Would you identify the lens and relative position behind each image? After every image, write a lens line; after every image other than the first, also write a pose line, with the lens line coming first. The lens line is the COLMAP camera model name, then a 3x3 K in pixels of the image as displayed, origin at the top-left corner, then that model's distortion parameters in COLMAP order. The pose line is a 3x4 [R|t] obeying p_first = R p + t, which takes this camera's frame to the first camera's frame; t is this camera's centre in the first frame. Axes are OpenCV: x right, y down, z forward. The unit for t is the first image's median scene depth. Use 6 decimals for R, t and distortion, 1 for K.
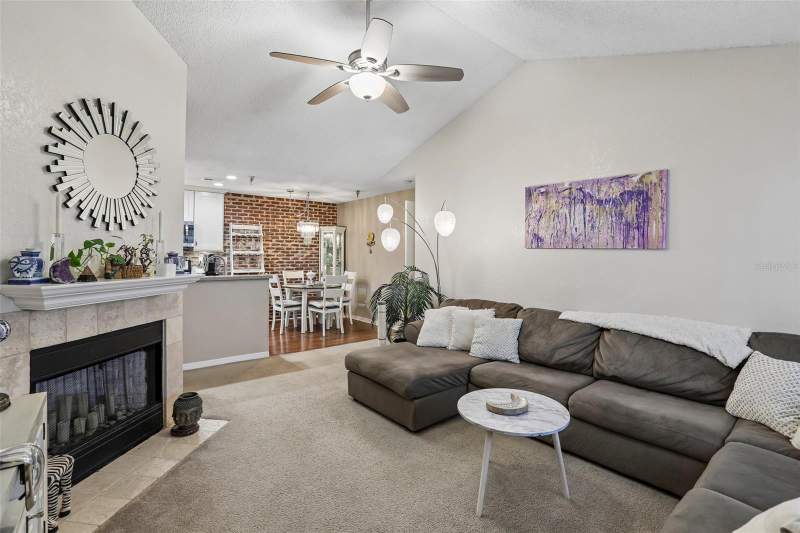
lens RADIAL K [[381.6, 0, 393.3], [0, 381.6, 258.3], [0, 0, 1]] dist [-0.004499, 0.001084]
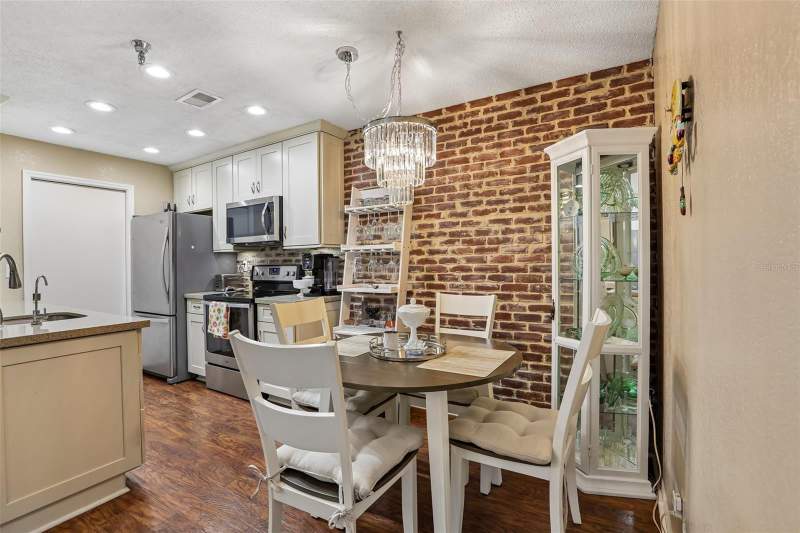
lens RADIAL K [[381.6, 0, 396.7], [0, 381.6, 264.4], [0, 0, 1]] dist [-0.004499, 0.001084]
pose [[0.372681, -0.004693, -0.927948, 0.042800], [0.011189, 0.999937, -0.000563, 0.005656], [0.927892, -0.010173, 0.372710, 0.826037]]
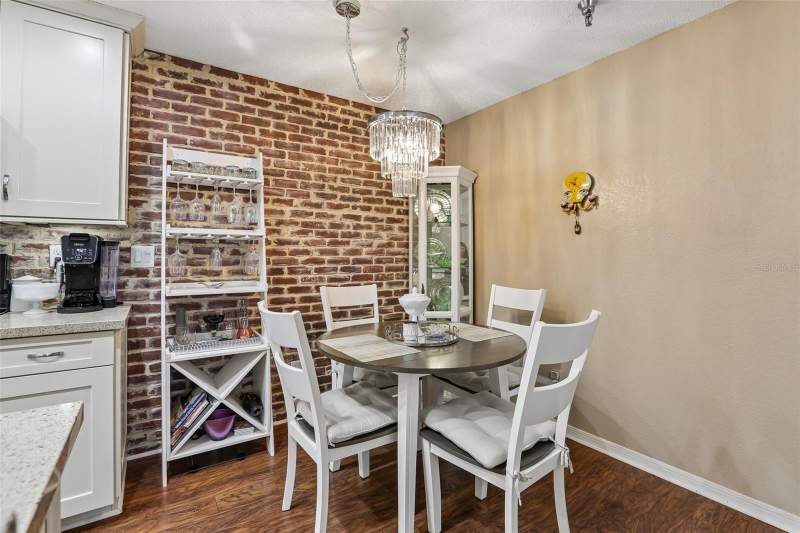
lens RADIAL K [[381.6, 0, 411.8], [0, 381.6, 250.2], [0, 0, 1]] dist [-0.004499, 0.001084]
pose [[0.999253, -0.003970, -0.038439, -0.193106], [0.003401, 0.999884, -0.014860, 0.005798], [0.038493, 0.014718, 0.999150, 0.652789]]
